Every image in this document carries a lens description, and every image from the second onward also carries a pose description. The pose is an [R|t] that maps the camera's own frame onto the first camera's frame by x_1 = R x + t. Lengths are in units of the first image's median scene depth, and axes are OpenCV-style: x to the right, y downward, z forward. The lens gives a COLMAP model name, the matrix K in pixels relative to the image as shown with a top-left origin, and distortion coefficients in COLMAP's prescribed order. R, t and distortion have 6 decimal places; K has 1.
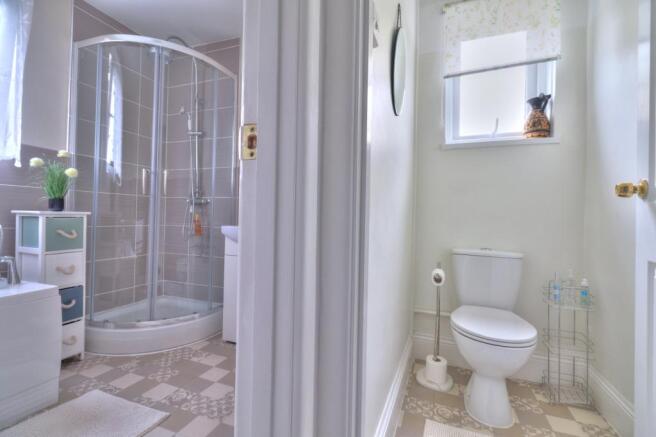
lens RADIAL K [[303.3, 0, 330.5], [0, 303.3, 216.5], [0, 0, 1]] dist [0.003431, -0.003886]
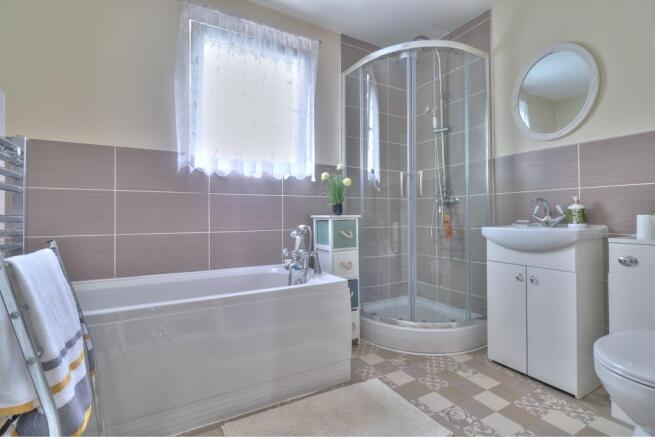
lens RADIAL K [[302.8, 0, 325.0], [0, 302.8, 217.1], [0, 0, 1]] dist [0.003431, -0.003886]
pose [[0.767566, -0.024695, -0.640494, -0.153830], [0.024246, 0.999661, -0.009486, 0.000036], [0.640512, -0.008248, 0.767904, 0.040554]]
